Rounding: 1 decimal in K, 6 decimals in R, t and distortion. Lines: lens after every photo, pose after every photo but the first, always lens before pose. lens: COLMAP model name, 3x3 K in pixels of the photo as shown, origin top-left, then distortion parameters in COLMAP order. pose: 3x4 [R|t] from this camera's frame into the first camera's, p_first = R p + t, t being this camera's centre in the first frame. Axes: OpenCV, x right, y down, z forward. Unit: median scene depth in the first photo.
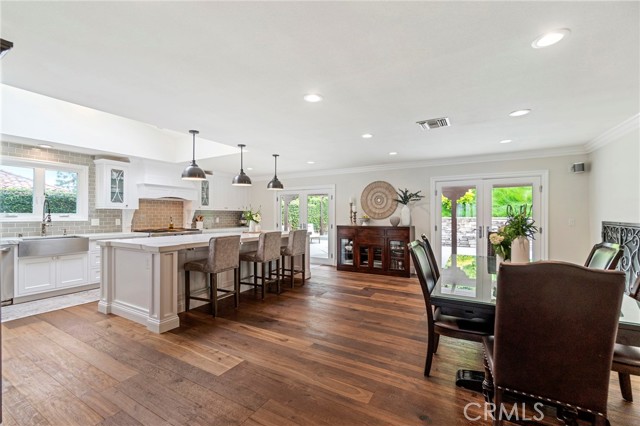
lens RADIAL K [[279.9, 0, 314.6], [0, 279.9, 214.8], [0, 0, 1]] dist [-0.007867, 0.001068]
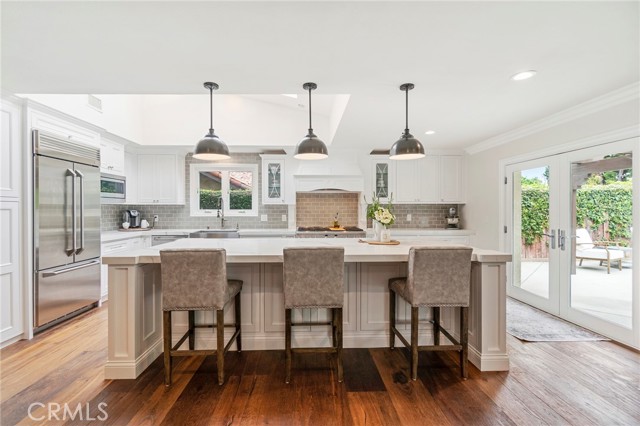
lens RADIAL K [[279.9, 0, 316.7], [0, 279.9, 211.4], [0, 0, 1]] dist [-0.007867, 0.001068]
pose [[0.533766, 0.001733, -0.845630, 0.185458], [0.004039, 0.999981, 0.004599, -0.001193], [0.845622, -0.005870, 0.533749, 0.599615]]
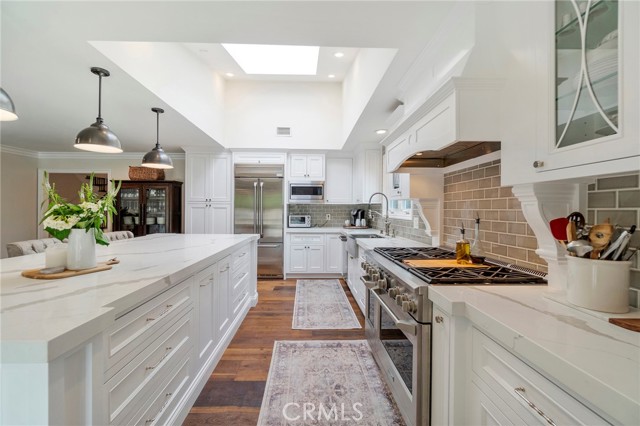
lens RADIAL K [[279.9, 0, 319.0], [0, 279.9, 209.6], [0, 0, 1]] dist [-0.007867, 0.001068]
pose [[-0.847319, -0.006765, -0.531042, -0.283758], [-0.005802, 0.999977, -0.003482, 0.001977], [0.531053, 0.000131, -0.847338, 1.385821]]
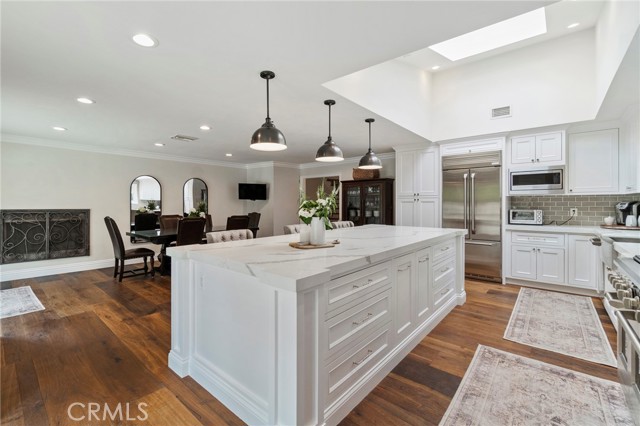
lens RADIAL K [[279.9, 0, 317.9], [0, 279.9, 202.2], [0, 0, 1]] dist [-0.007867, 0.001068]
pose [[-0.985552, 0.002725, 0.169352, -0.294070], [0.001536, 0.999973, -0.007148, 0.002288], [-0.169367, -0.006785, -0.985530, 1.411230]]
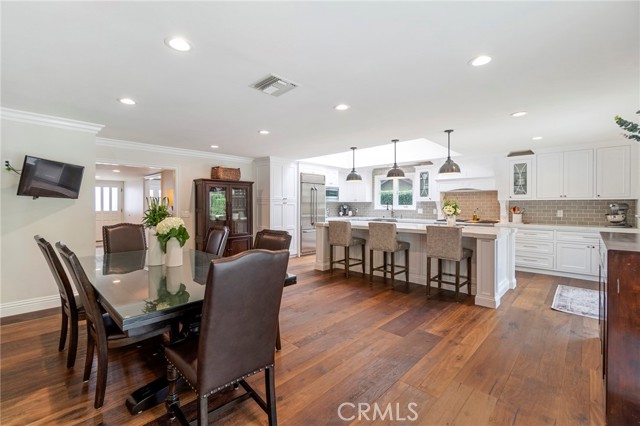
lens RADIAL K [[279.9, 0, 314.6], [0, 279.9, 206.6], [0, 0, 1]] dist [-0.007867, 0.001068]
pose [[-0.241062, 0.004517, -0.970499, 0.704140], [0.000615, 0.999990, 0.004501, -0.002861], [0.970510, 0.000488, -0.241062, 0.803539]]
